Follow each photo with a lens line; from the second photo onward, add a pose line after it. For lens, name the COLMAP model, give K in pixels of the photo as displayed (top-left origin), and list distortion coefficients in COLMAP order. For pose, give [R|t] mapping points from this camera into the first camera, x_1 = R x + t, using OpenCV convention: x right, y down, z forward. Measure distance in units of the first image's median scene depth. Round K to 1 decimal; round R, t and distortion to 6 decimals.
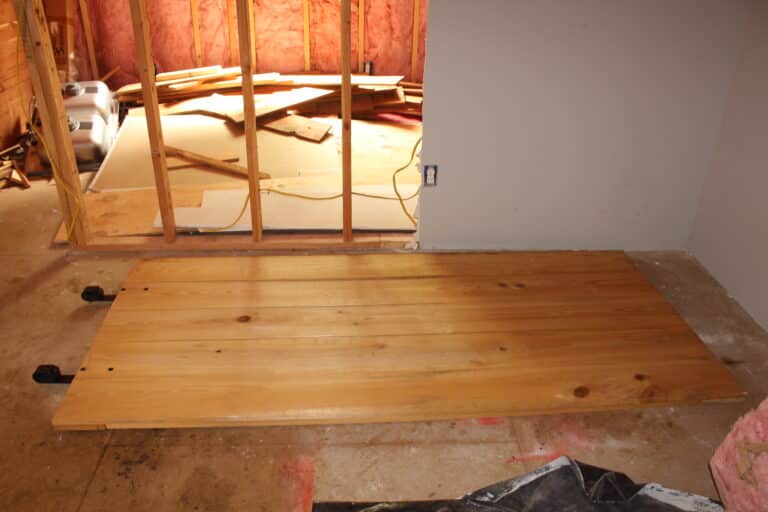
lens RADIAL K [[641.0, 0, 384.8], [0, 641.0, 274.8], [0, 0, 1]] dist [-0.160077, 0.145049]
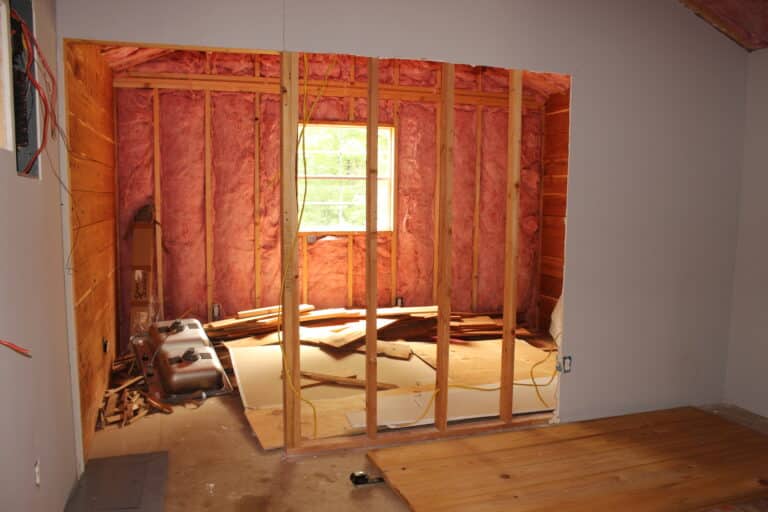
lens RADIAL K [[641.0, 0, 384.8], [0, 641.0, 274.8], [0, 0, 1]] dist [-0.160077, 0.145049]
pose [[0.963962, -0.038750, 0.263203, -0.424665], [0.134567, 0.924462, -0.356739, 0.062547], [-0.229497, 0.379301, 0.896360, -0.120202]]
